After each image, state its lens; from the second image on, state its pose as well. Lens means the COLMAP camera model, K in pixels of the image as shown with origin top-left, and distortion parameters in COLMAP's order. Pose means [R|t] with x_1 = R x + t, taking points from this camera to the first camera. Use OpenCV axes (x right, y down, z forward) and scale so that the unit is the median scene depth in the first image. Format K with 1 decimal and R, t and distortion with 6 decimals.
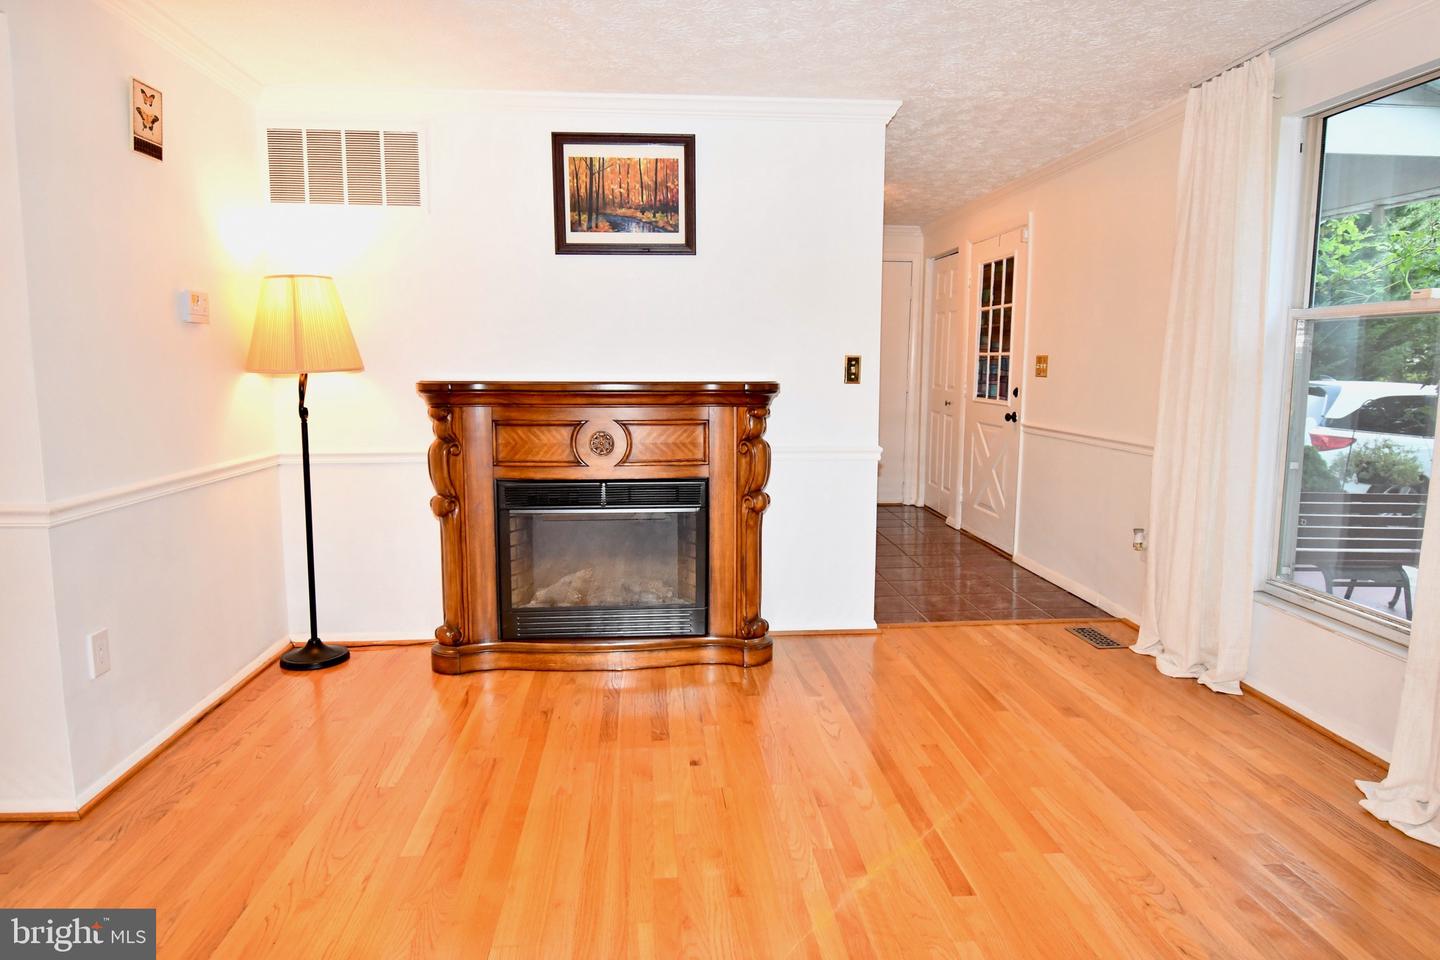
lens RADIAL K [[876.5, 0, 719.9], [0, 876.5, 474.5], [0, 0, 1]] dist [0.004441, 0.000572]
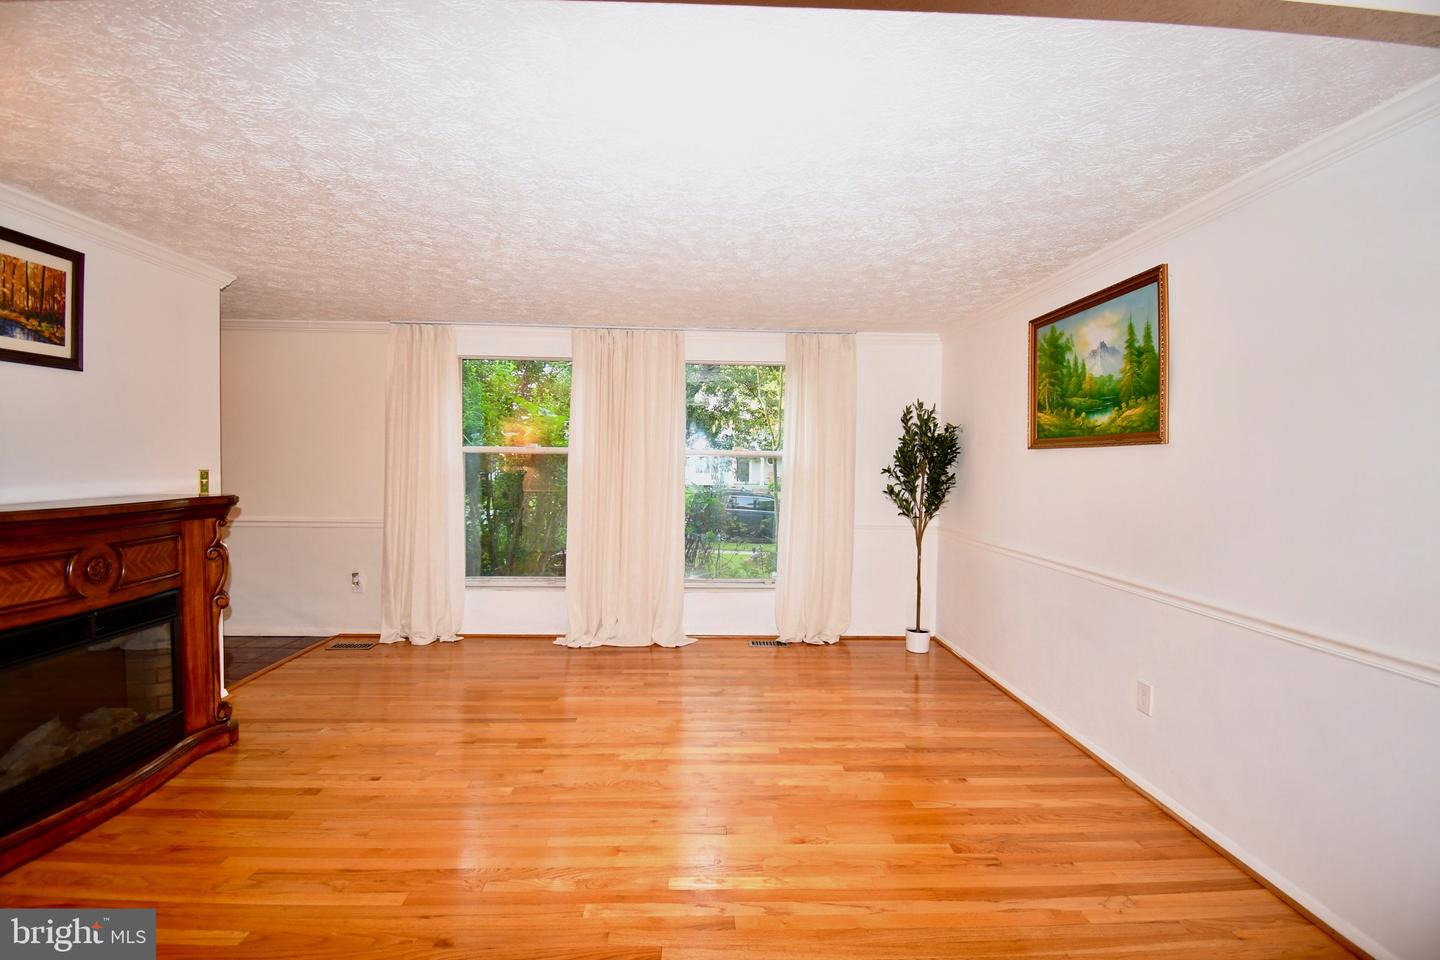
lens RADIAL K [[643.2, 0, 719.9], [0, 643.2, 472.8], [0, 0, 1]] dist [-0.010799, -0.003131]
pose [[0.052416, -0.021828, 0.998387, -0.708340], [0.120328, 0.992615, 0.015385, -0.063213], [-0.991349, 0.119327, 0.054655, 0.269873]]
